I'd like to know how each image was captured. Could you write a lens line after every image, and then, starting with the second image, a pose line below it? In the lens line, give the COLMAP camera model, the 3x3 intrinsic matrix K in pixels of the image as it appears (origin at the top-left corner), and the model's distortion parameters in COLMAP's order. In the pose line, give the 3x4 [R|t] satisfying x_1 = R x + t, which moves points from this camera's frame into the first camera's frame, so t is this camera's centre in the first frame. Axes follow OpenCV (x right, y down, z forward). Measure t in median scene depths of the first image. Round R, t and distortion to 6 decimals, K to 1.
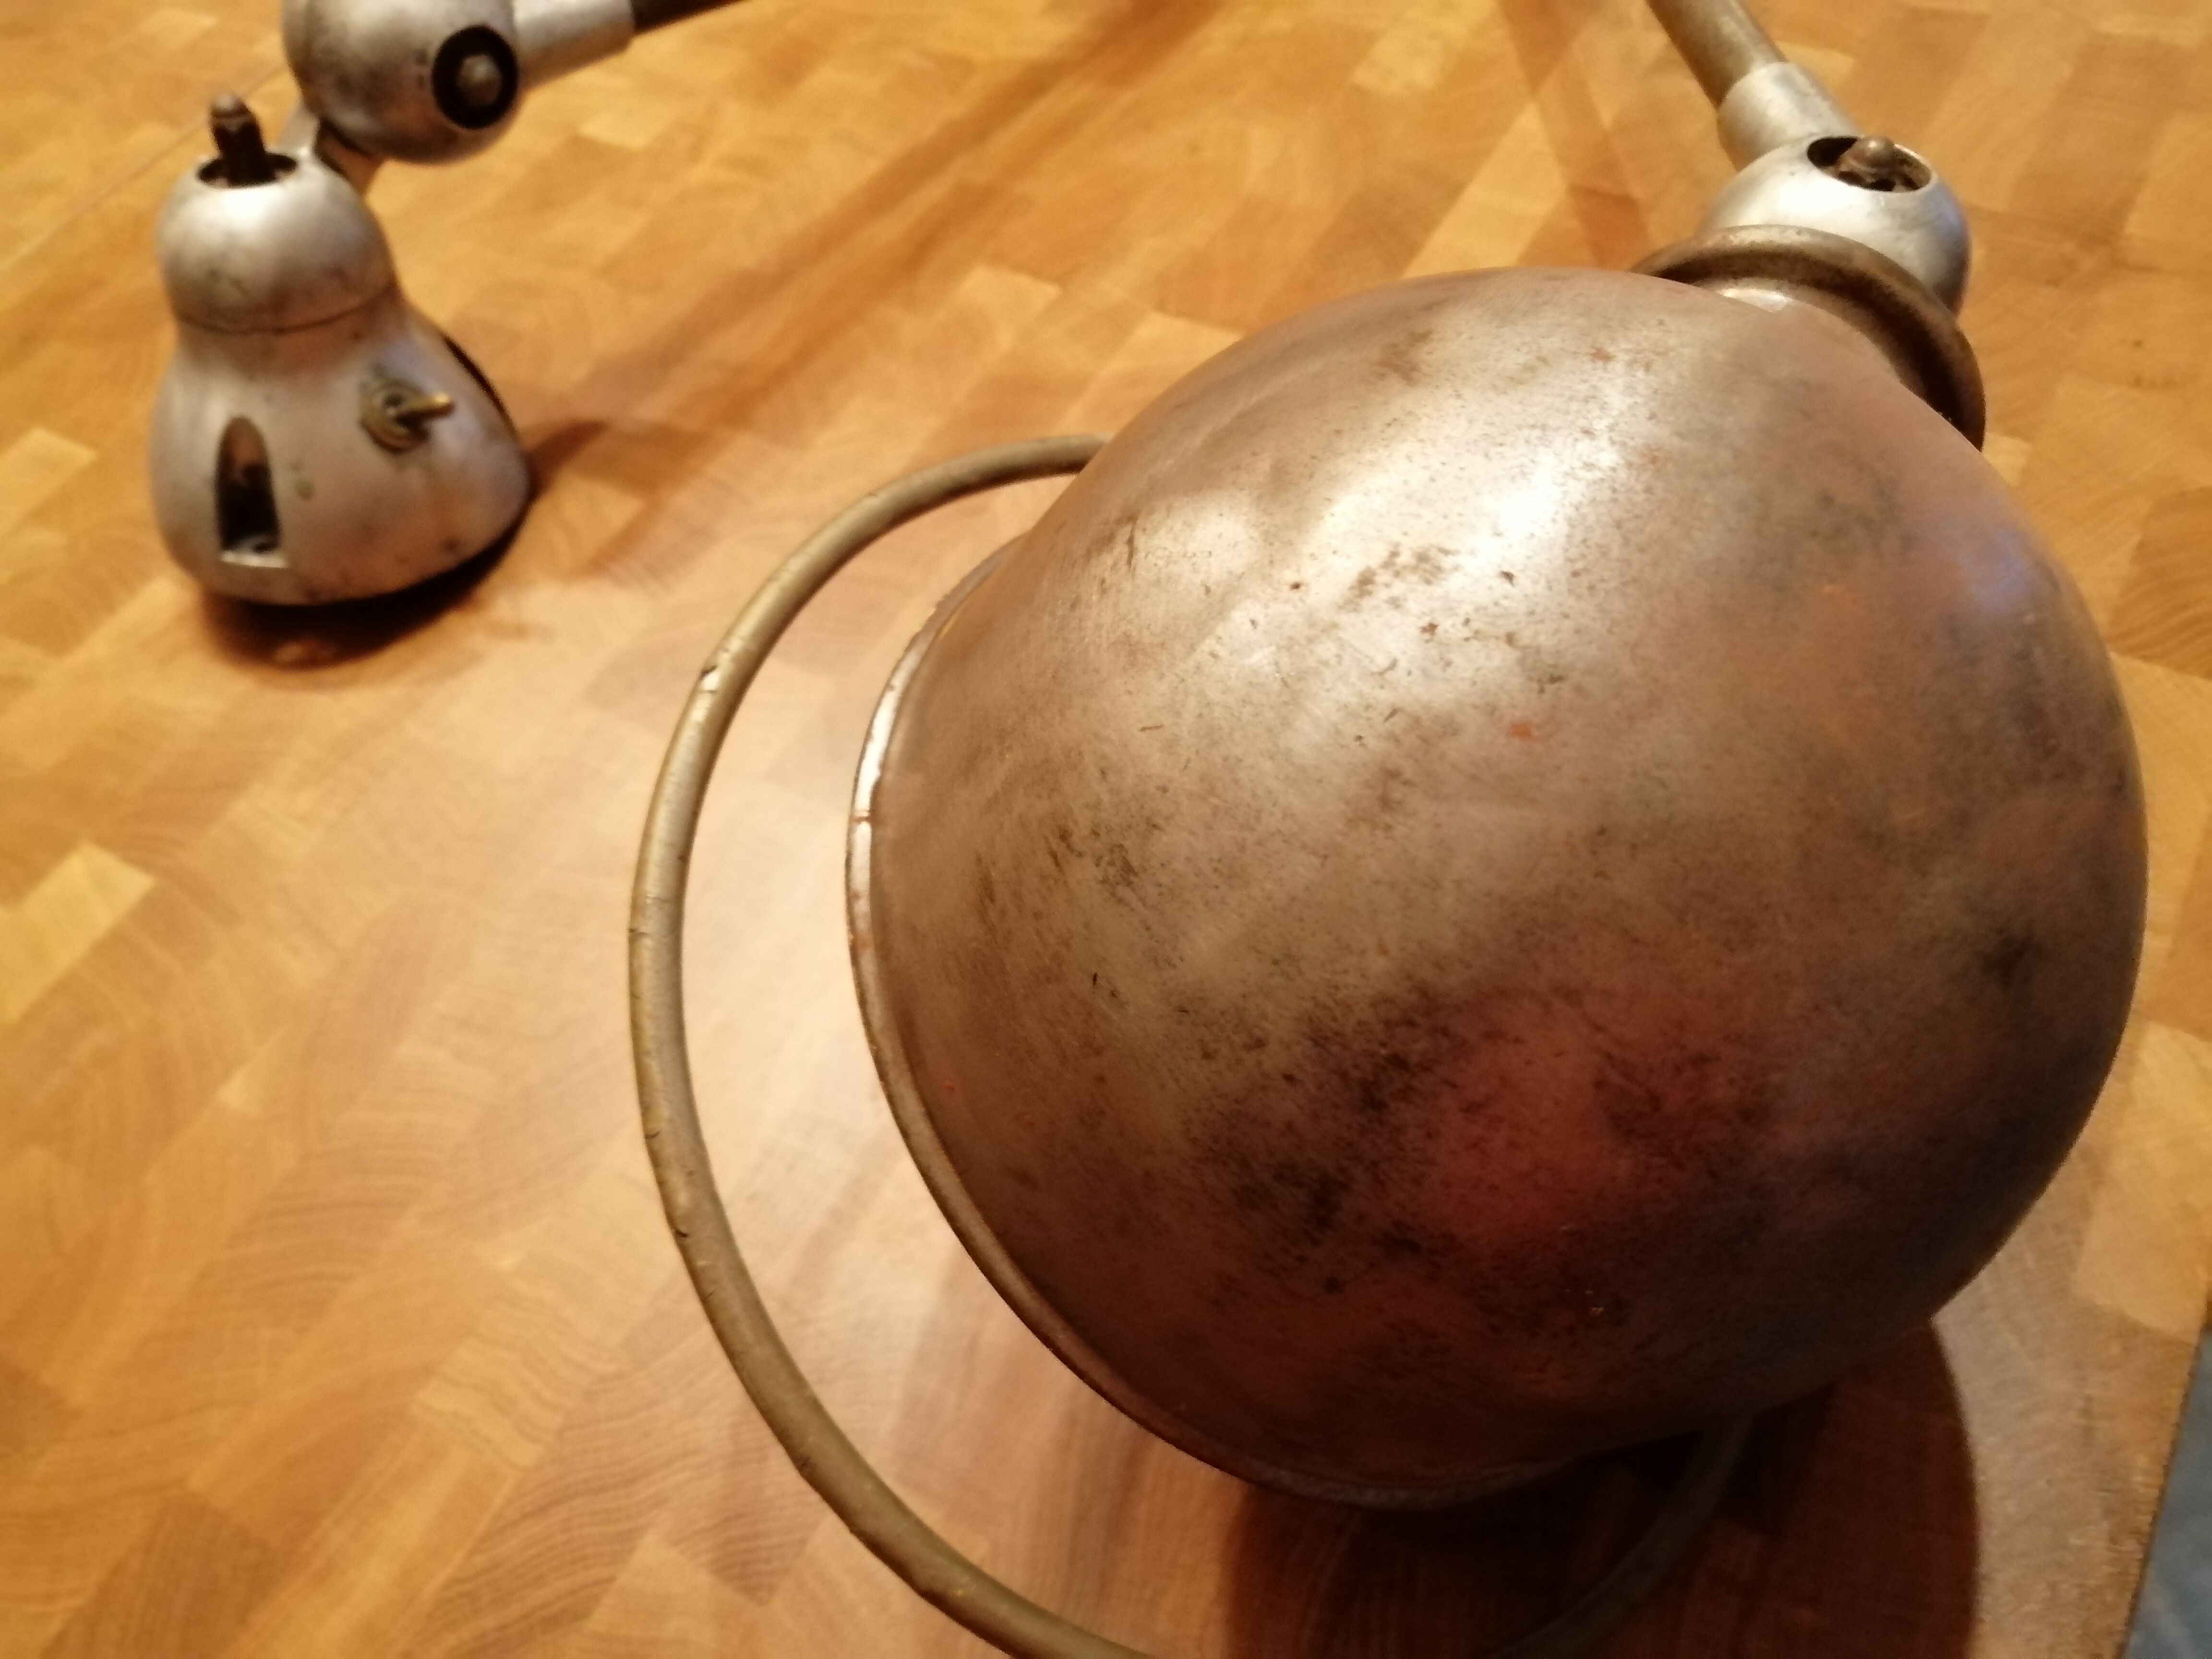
lens RADIAL K [[1739.5, 0, 1106.0], [0, 1739.5, 829.5], [0, 0, 1]] dist [-0.007989, 0.037901]
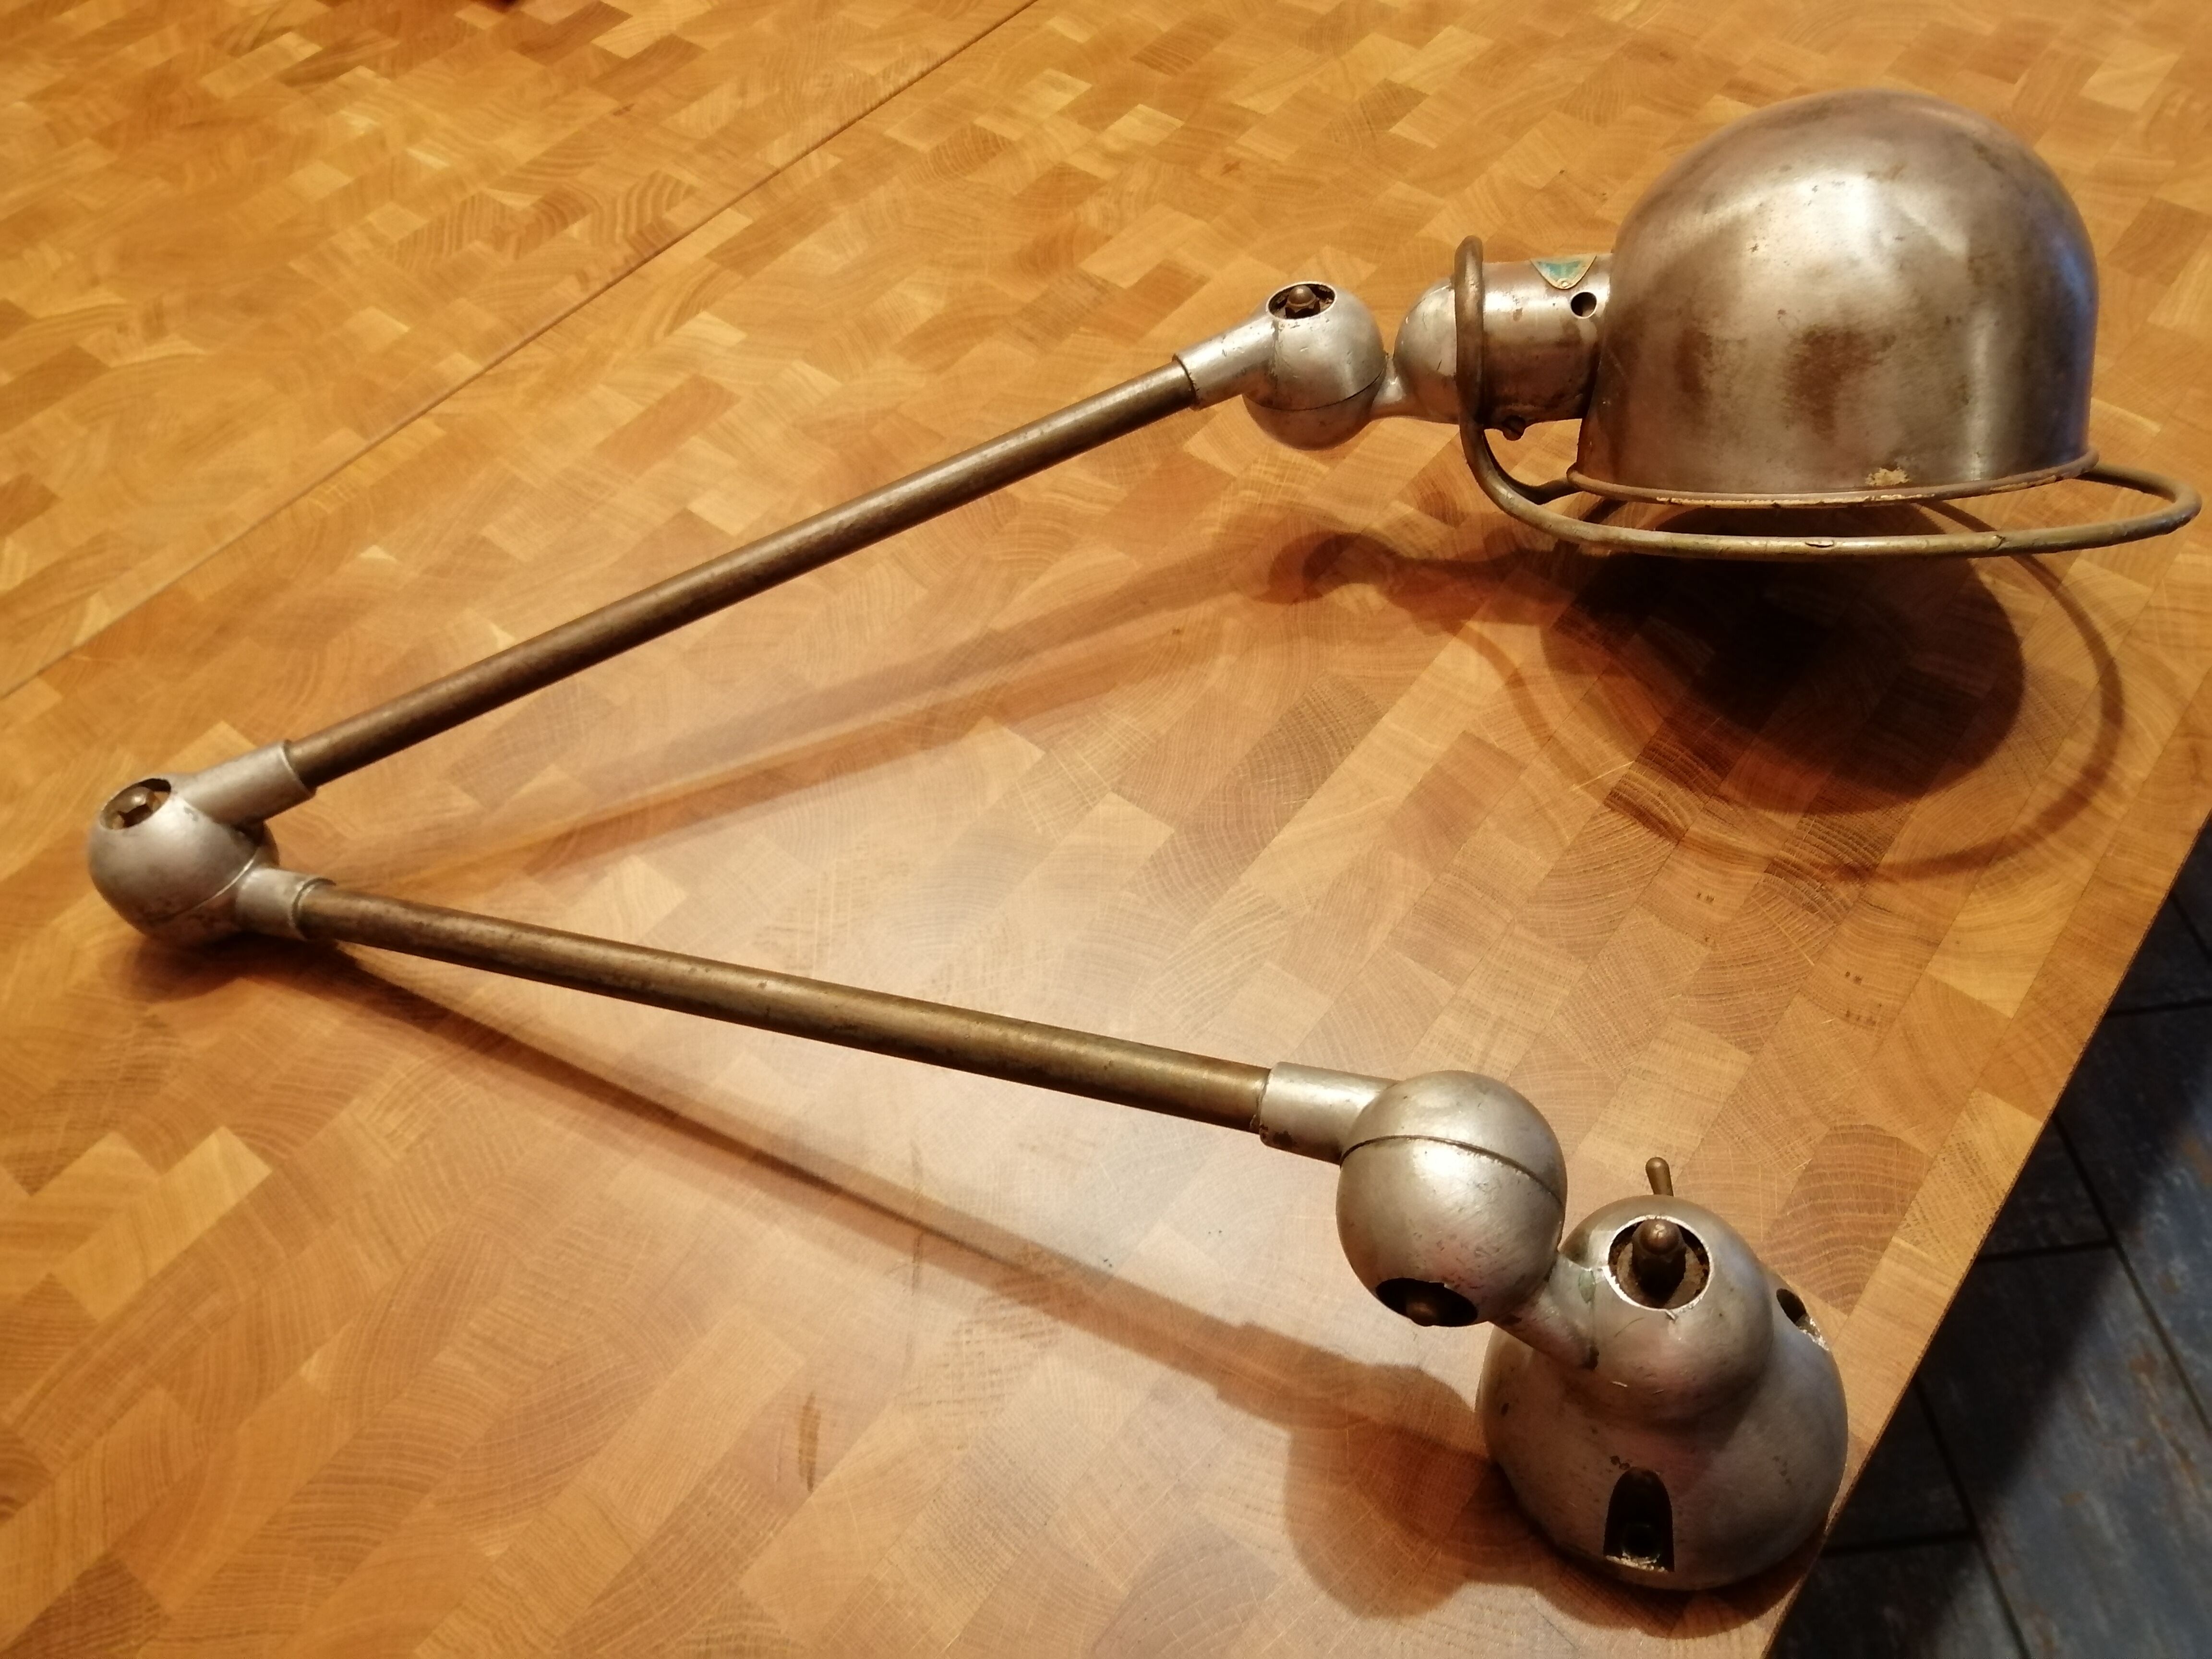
lens RADIAL K [[1739.5, 0, 1106.0], [0, 1739.5, 829.5], [0, 0, 1]] dist [-0.007989, 0.037901]
pose [[0.988082, 0.153139, -0.015539, 0.055438], [-0.153177, 0.988198, -0.001237, -0.330077], [0.015166, 0.003603, 0.999879, -0.309224]]
